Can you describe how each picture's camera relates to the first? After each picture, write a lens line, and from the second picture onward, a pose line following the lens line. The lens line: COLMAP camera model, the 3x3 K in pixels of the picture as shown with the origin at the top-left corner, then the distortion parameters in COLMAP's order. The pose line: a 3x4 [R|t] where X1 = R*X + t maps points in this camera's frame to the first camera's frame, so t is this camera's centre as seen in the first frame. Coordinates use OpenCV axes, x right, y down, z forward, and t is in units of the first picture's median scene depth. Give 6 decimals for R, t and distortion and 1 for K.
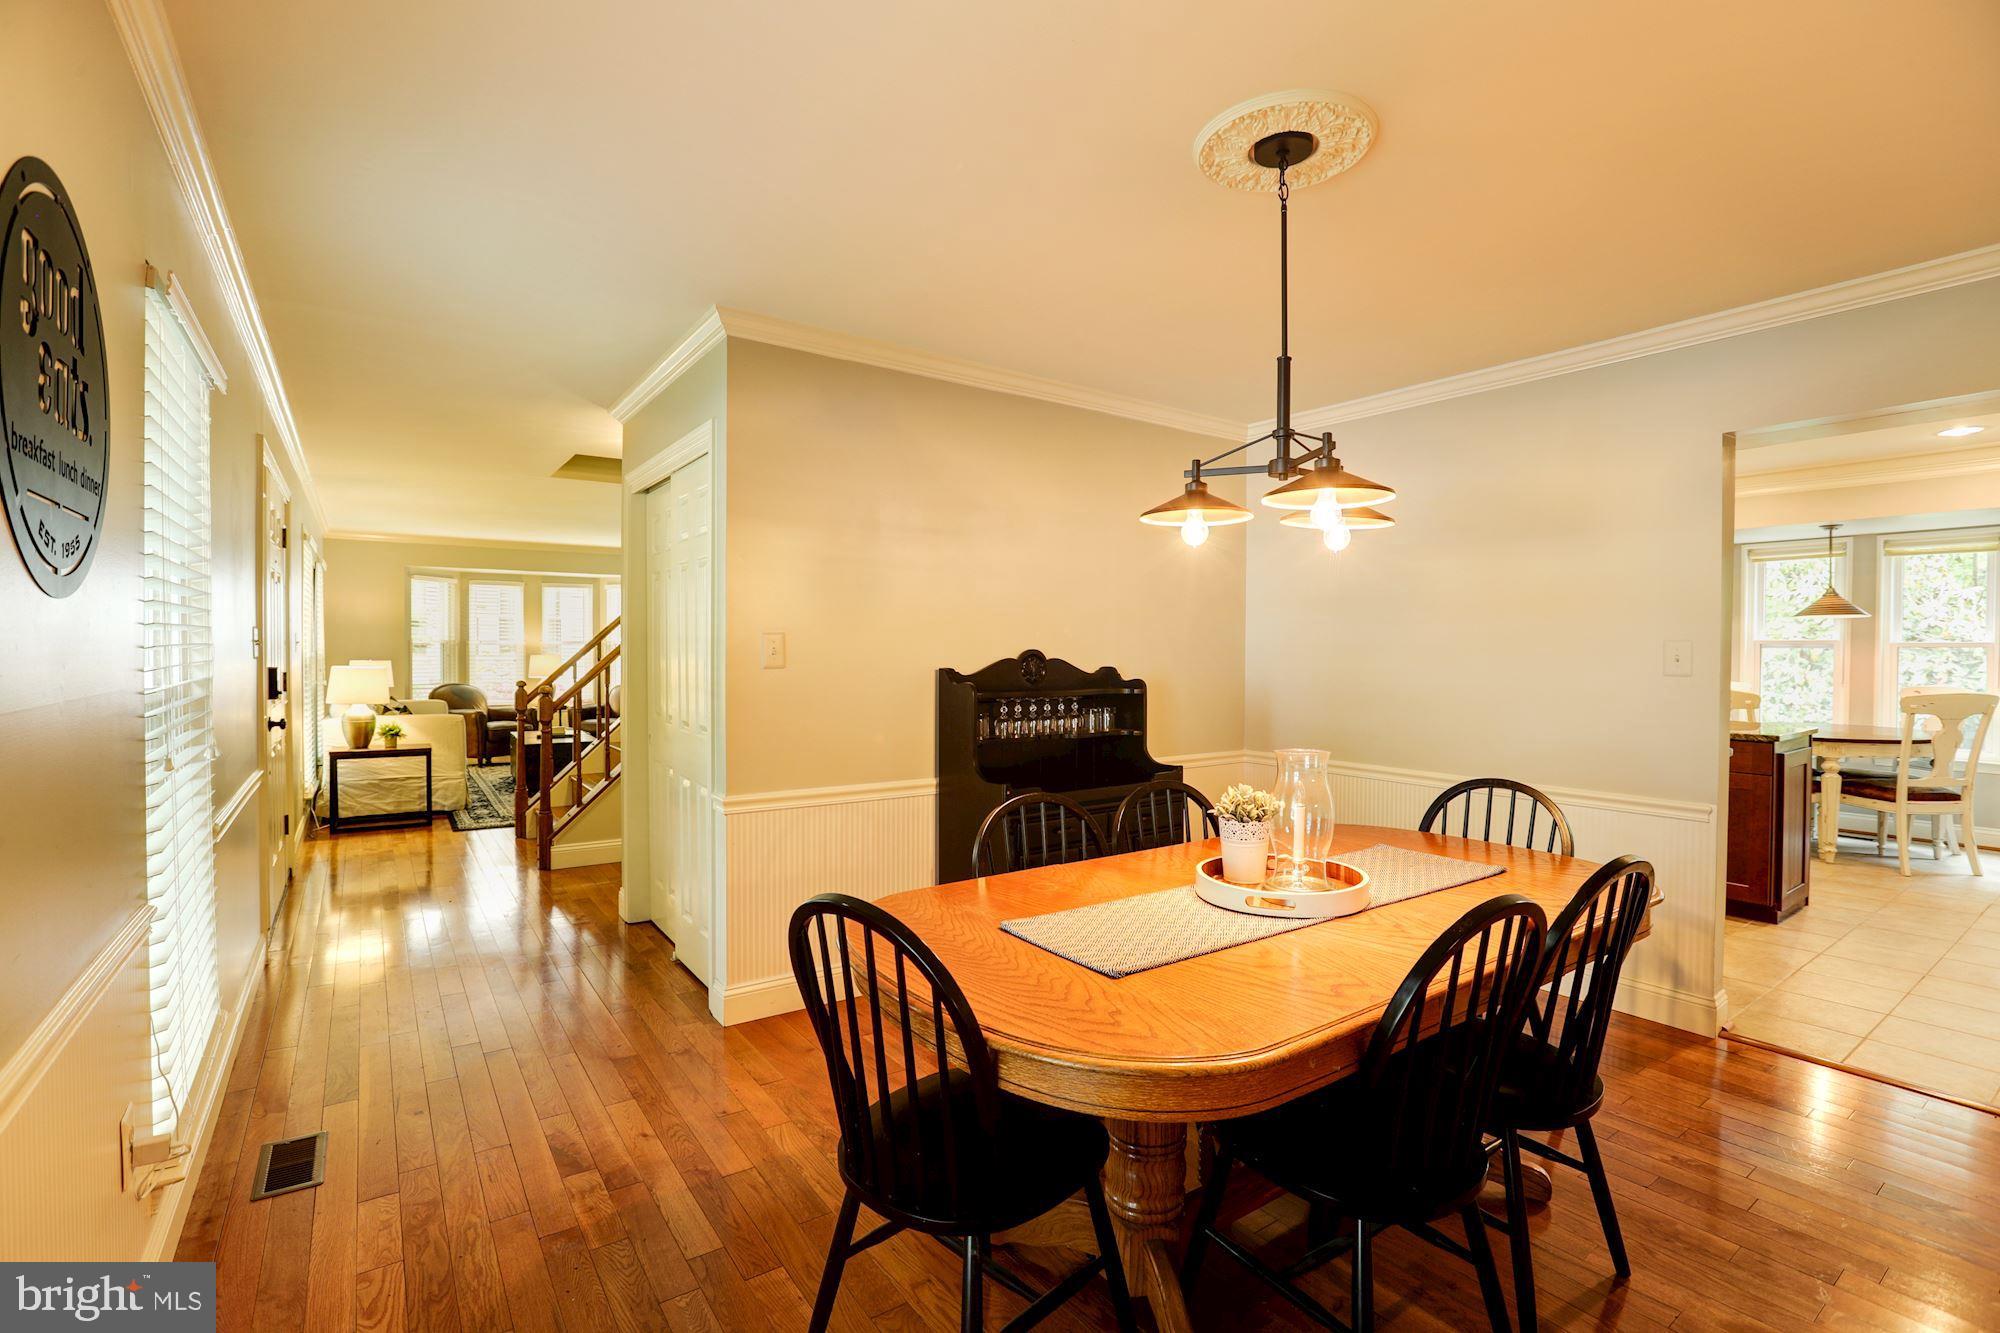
lens RADIAL K [[913.7, 0, 1000.7], [0, 913.7, 655.0], [0, 0, 1]] dist [-0.048230, 0.016331]
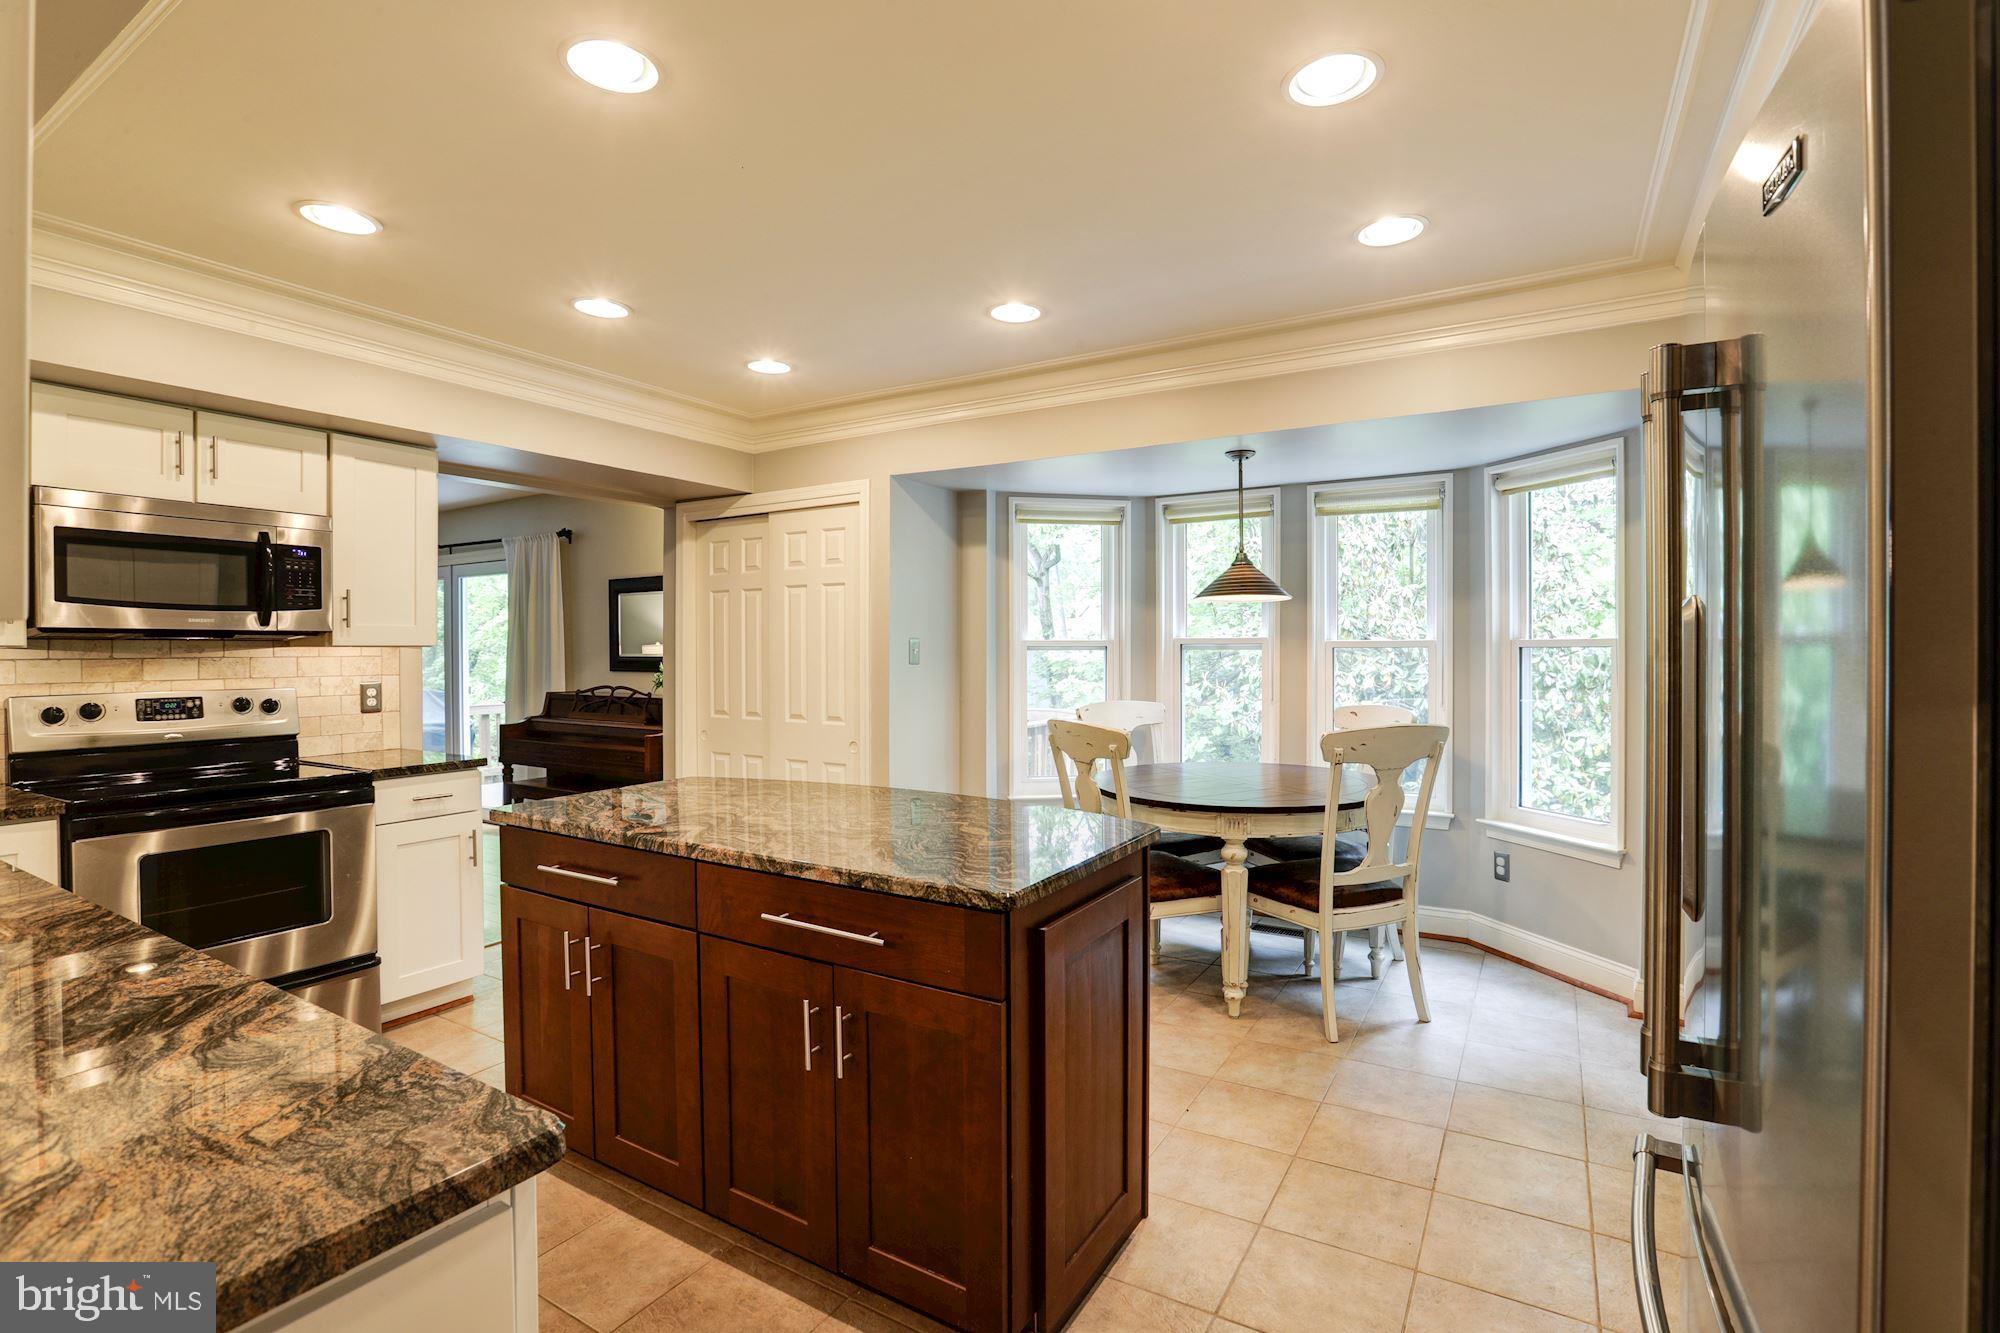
lens RADIAL K [[913.7, 0, 1000.7], [0, 913.7, 655.0], [0, 0, 1]] dist [-0.048230, 0.016331]
pose [[0.917198, -0.008746, 0.398335, 0.407723], [0.011909, 0.999914, -0.005467, -0.001510], [-0.398253, 0.009758, 0.917224, 0.372779]]
